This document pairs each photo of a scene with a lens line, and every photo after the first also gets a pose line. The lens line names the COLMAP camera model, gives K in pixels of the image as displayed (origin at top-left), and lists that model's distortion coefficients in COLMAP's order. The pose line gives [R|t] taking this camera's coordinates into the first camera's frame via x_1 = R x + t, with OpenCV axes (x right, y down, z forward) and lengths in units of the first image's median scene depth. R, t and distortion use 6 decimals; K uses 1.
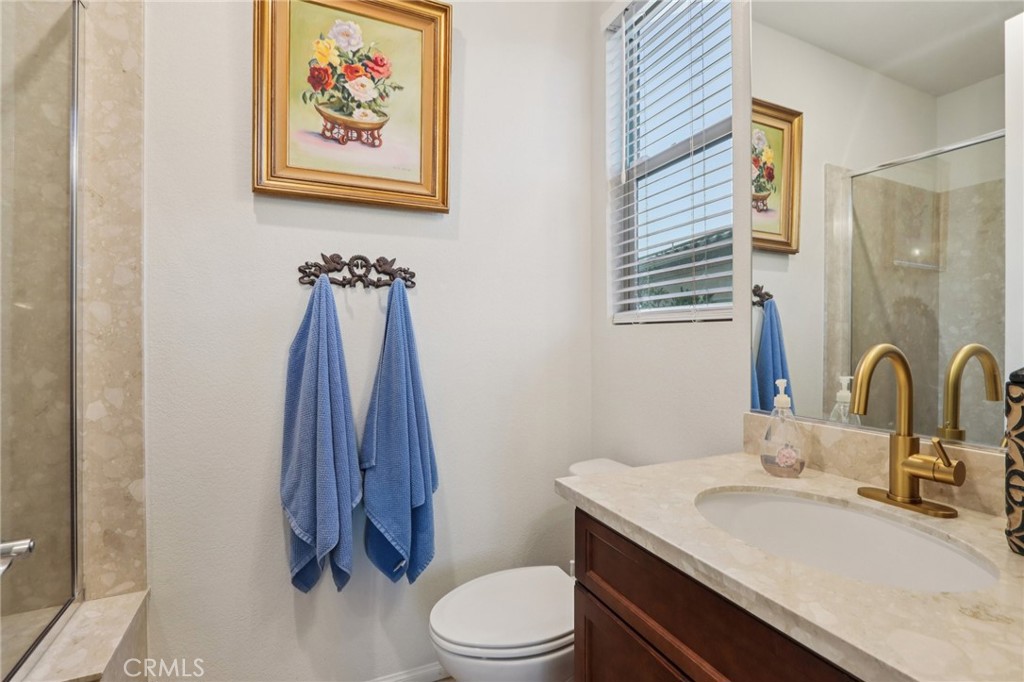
lens RADIAL K [[474.3, 0, 516.7], [0, 474.3, 337.5], [0, 0, 1]] dist [-0.012967, 0.000086]
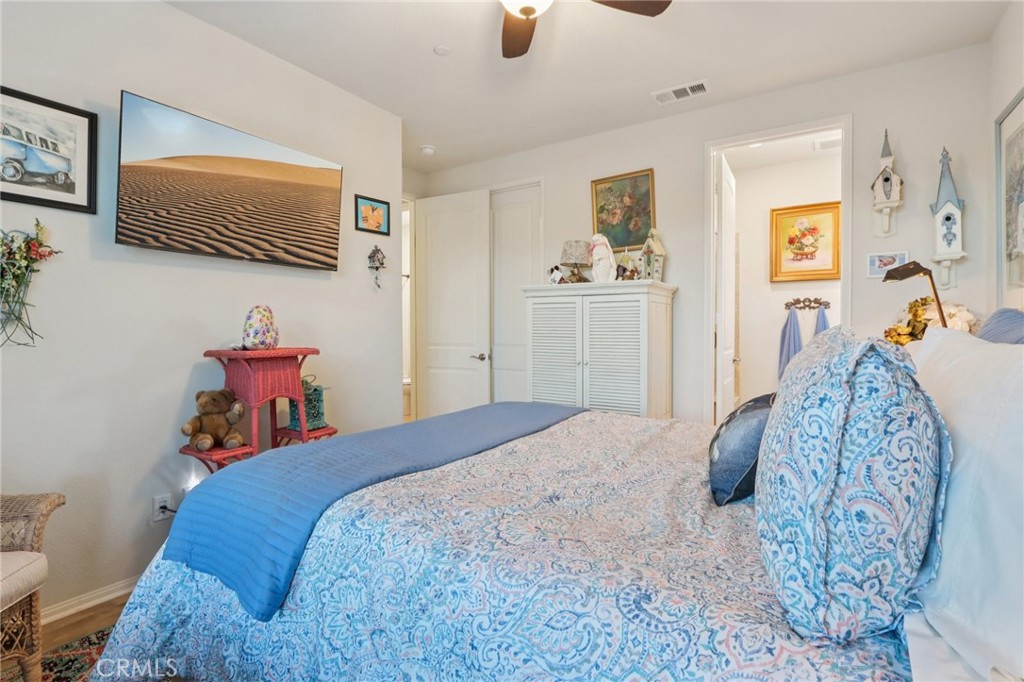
lens RADIAL K [[474.3, 0, 516.7], [0, 474.3, 337.5], [0, 0, 1]] dist [-0.012967, 0.000086]
pose [[0.547210, 0.016758, -0.836827, 1.108772], [-0.000947, 0.999811, 0.019402, 0.010589], [0.836995, -0.009825, 0.547123, -2.049633]]
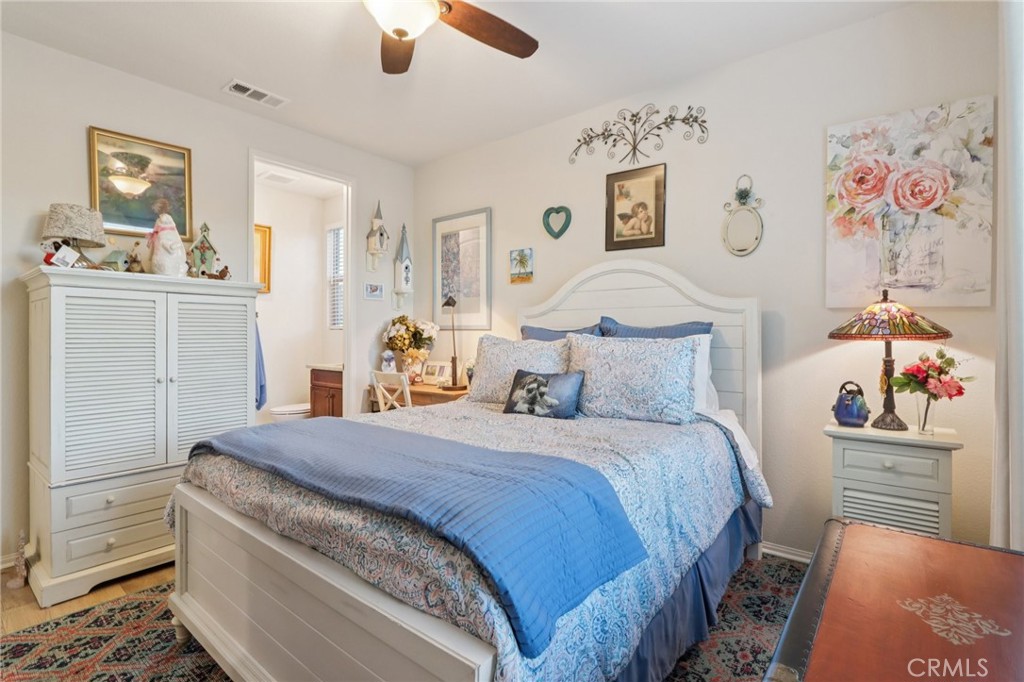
lens RADIAL K [[474.3, 0, 516.7], [0, 474.3, 337.5], [0, 0, 1]] dist [-0.012967, 0.000086]
pose [[0.891044, -0.001950, 0.453912, -0.117389], [0.000254, 0.999993, 0.003797, 0.014466], [-0.453916, -0.003268, 0.891039, -2.598063]]
